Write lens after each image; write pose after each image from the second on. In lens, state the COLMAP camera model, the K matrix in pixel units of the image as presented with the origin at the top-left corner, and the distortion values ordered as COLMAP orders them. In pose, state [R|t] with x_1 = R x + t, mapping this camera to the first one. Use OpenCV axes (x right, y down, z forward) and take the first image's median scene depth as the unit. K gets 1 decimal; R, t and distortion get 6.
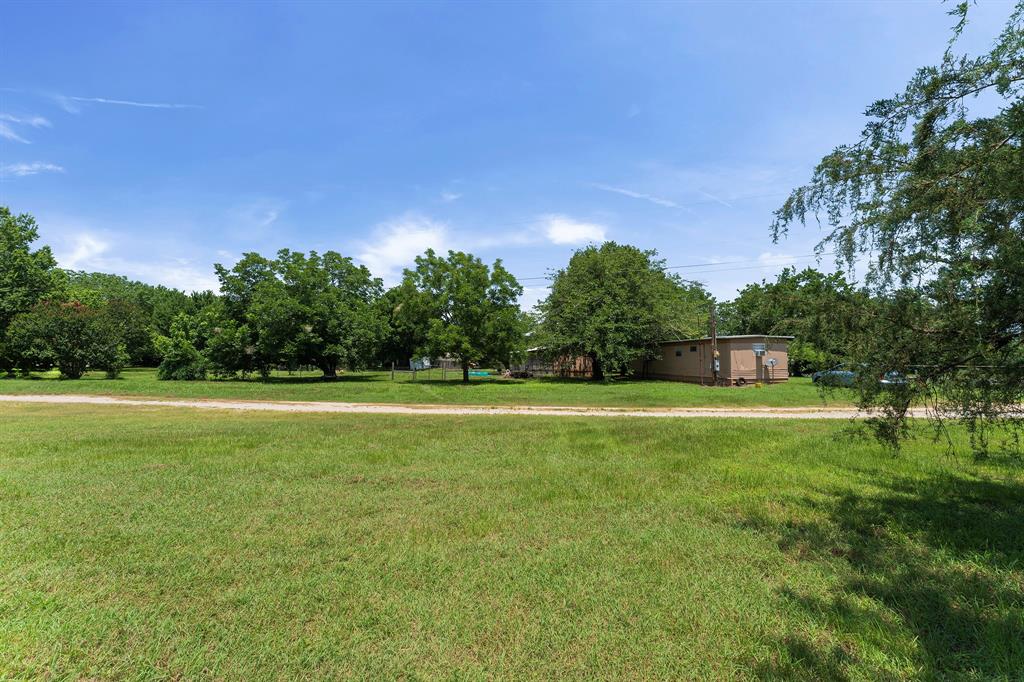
lens RADIAL K [[408.9, 0, 513.4], [0, 408.9, 341.0], [0, 0, 1]] dist [0.001403, -0.000394]
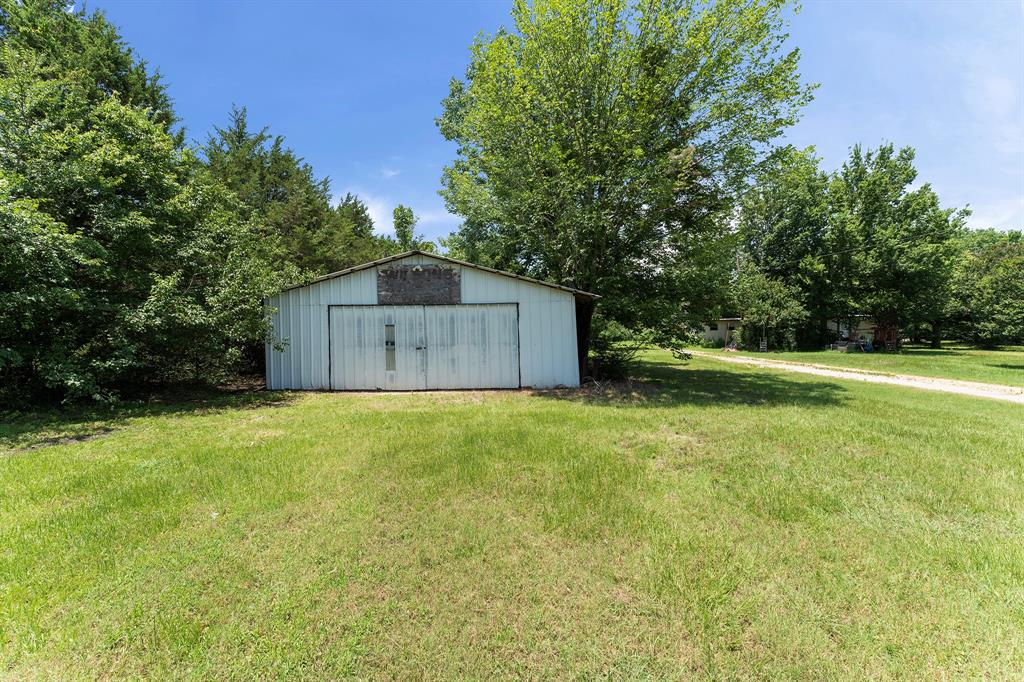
lens RADIAL K [[408.9, 0, 510.7], [0, 408.9, 340.7], [0, 0, 1]] dist [0.001403, -0.000394]
pose [[0.140619, 0.009680, -0.990017, -0.506089], [0.052514, 0.998472, 0.017222, 0.003766], [0.988670, -0.054411, 0.139895, 0.120081]]
